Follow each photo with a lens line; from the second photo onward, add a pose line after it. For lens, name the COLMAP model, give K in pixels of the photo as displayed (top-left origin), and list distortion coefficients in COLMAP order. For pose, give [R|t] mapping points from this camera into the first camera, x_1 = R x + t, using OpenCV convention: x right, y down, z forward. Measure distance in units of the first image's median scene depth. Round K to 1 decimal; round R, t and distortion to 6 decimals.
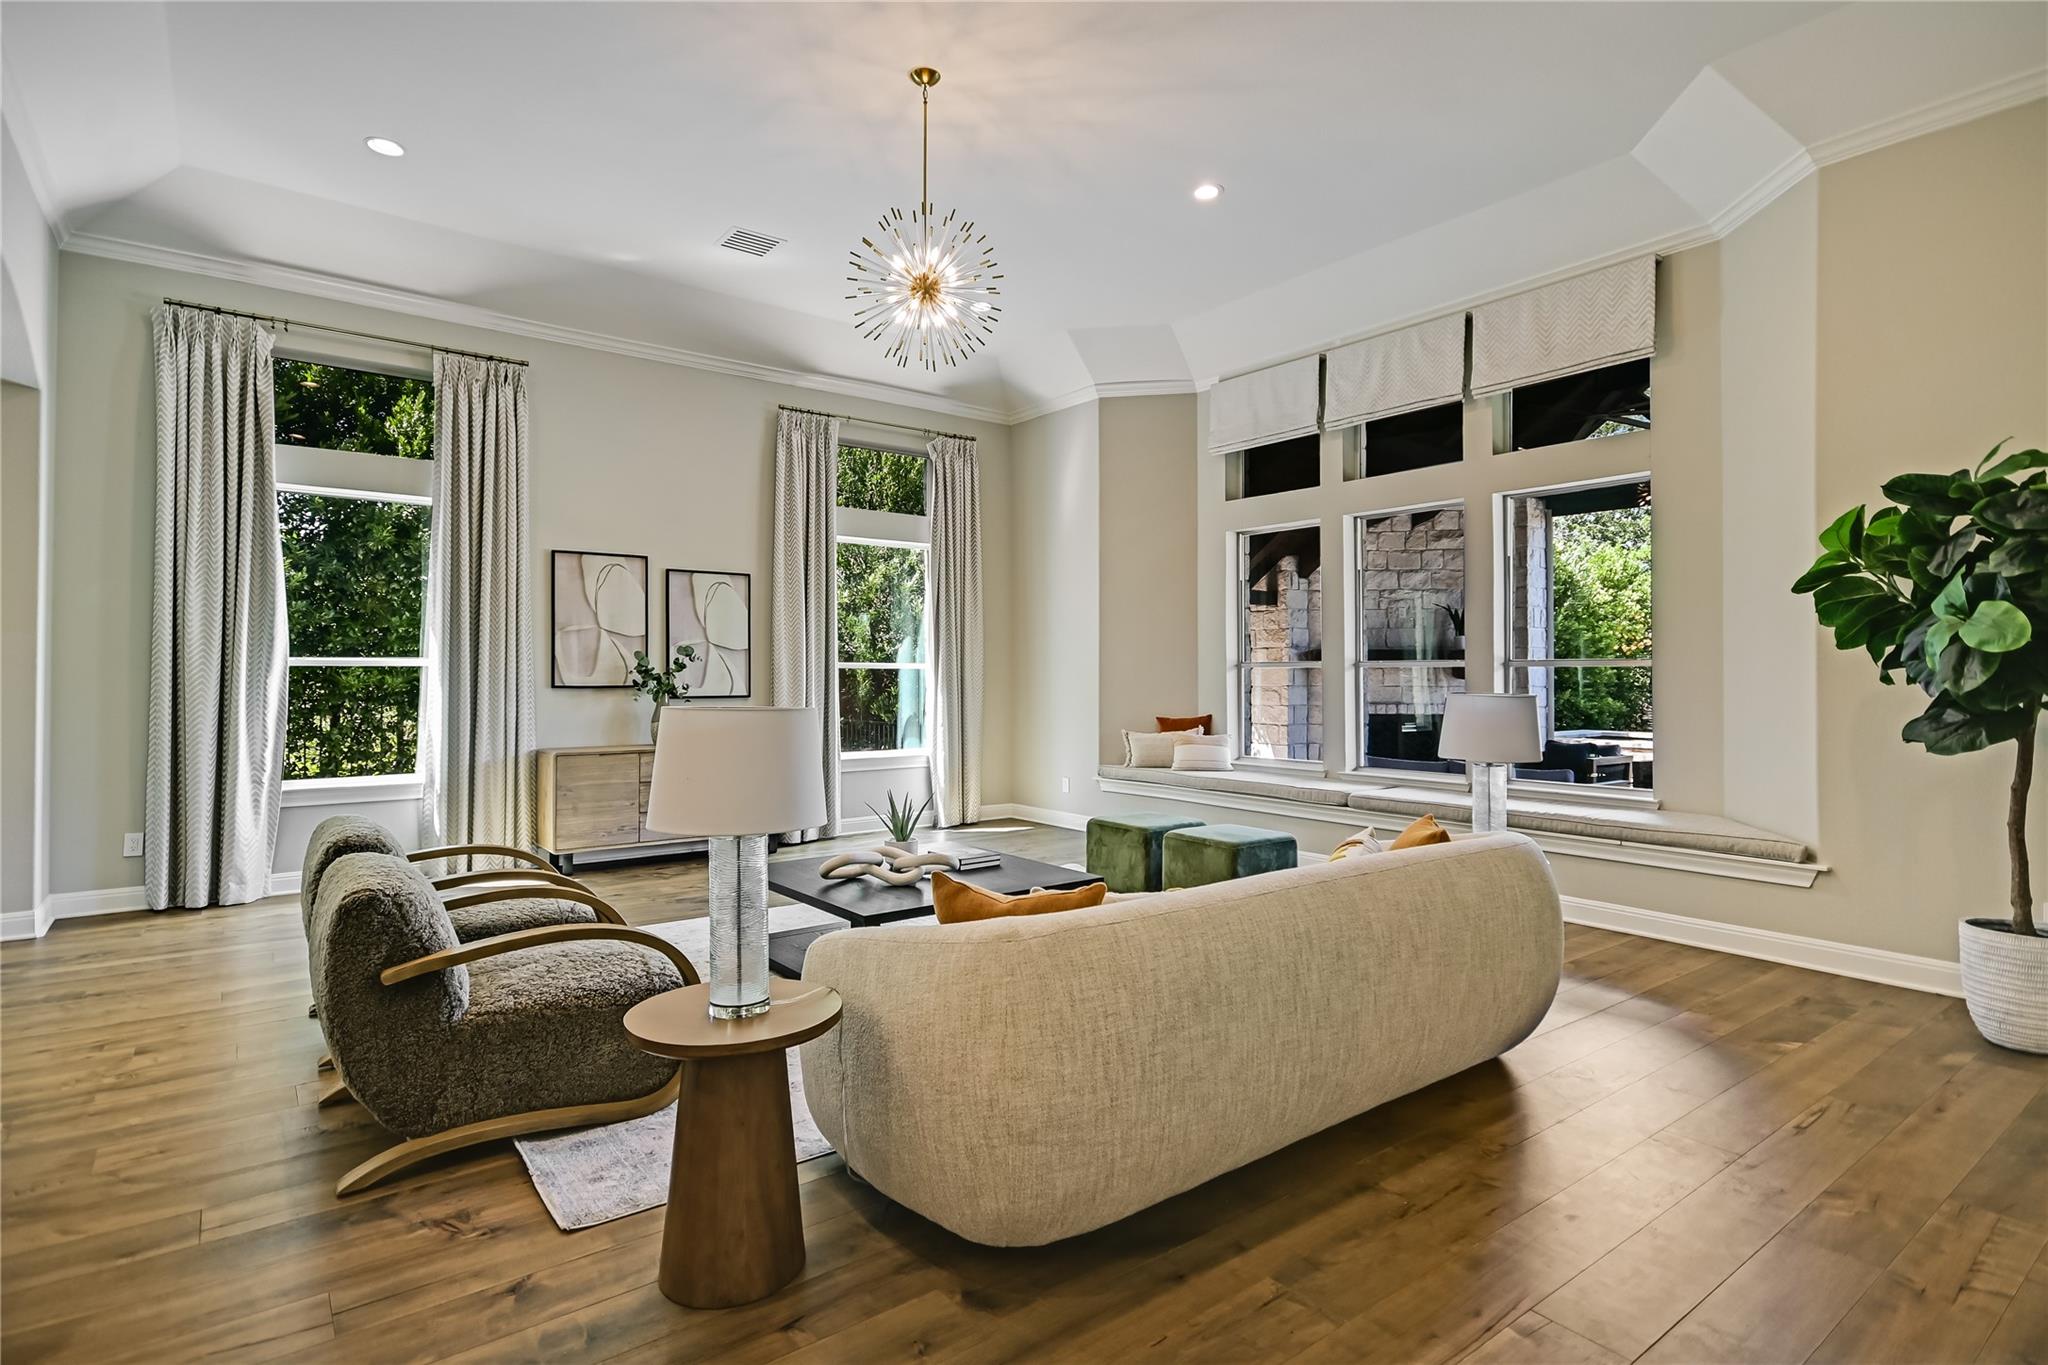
lens RADIAL K [[1021.9, 0, 1027.2], [0, 1021.9, 677.8], [0, 0, 1]] dist [0.019584, 0.000200]
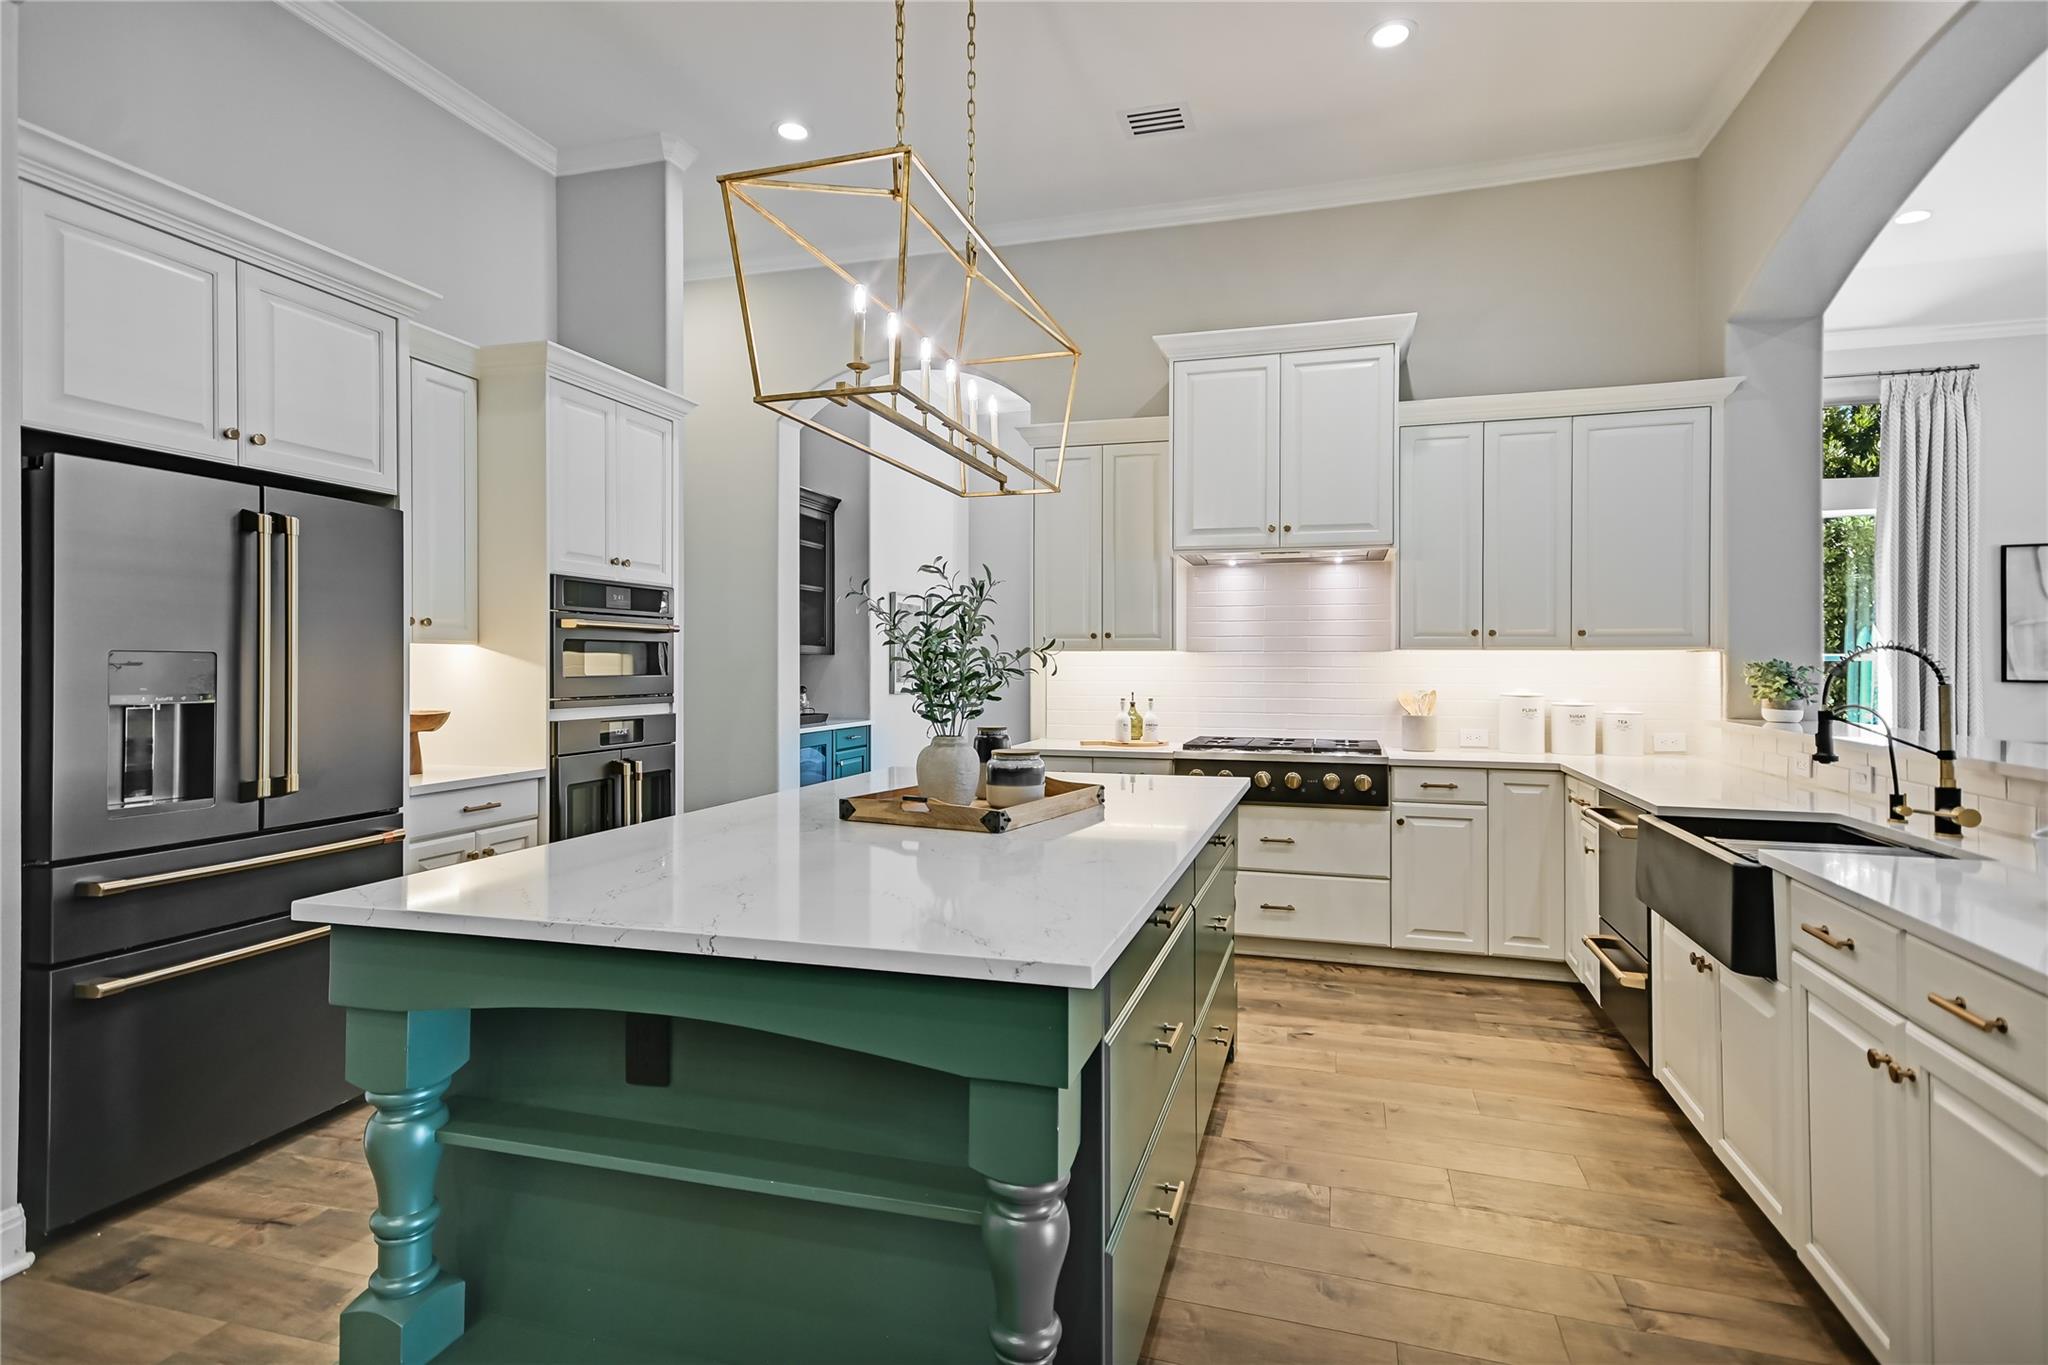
lens RADIAL K [[1058.7, 0, 1030.2], [0, 1058.7, 653.5], [0, 0, 1]] dist [0.021397, 0.001975]
pose [[0.584189, -0.008915, -0.811568, -0.160767], [-0.003579, 0.999902, -0.013560, -0.000365], [0.811610, 0.010826, 0.584100, -0.381774]]
